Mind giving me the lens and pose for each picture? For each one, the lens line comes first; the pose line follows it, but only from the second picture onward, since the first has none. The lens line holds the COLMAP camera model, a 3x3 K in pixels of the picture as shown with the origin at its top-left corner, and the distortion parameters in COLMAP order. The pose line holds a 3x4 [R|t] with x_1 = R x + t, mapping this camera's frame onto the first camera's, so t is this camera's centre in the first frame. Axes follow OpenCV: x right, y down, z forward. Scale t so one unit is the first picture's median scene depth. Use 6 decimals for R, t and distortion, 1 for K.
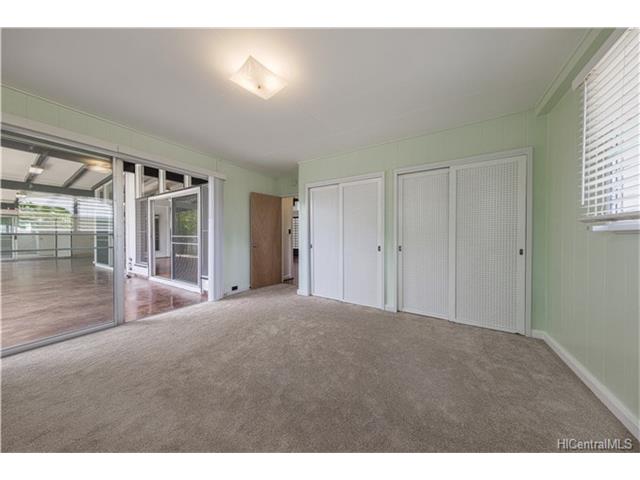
lens RADIAL K [[203.9, 0, 317.9], [0, 203.9, 239.5], [0, 0, 1]] dist [0.001158, 0.000038]
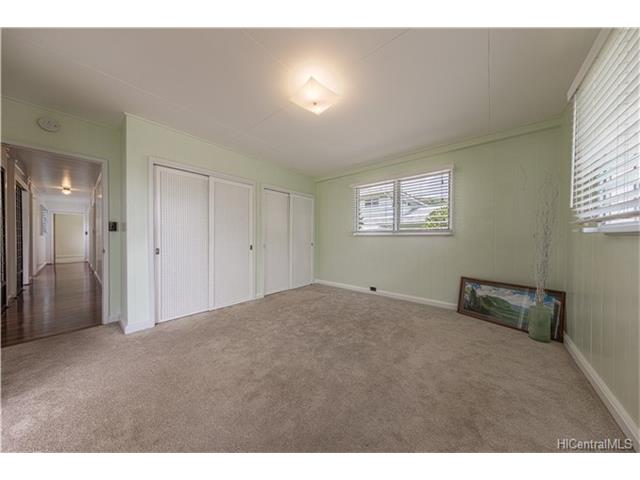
lens RADIAL K [[203.9, 0, 317.9], [0, 203.9, 239.5], [0, 0, 1]] dist [0.001158, 0.000038]
pose [[0.139029, -0.006861, 0.990265, -0.436741], [0.009454, 0.999940, 0.005601, -0.001944], [-0.990243, 0.008583, 0.139085, 0.263853]]
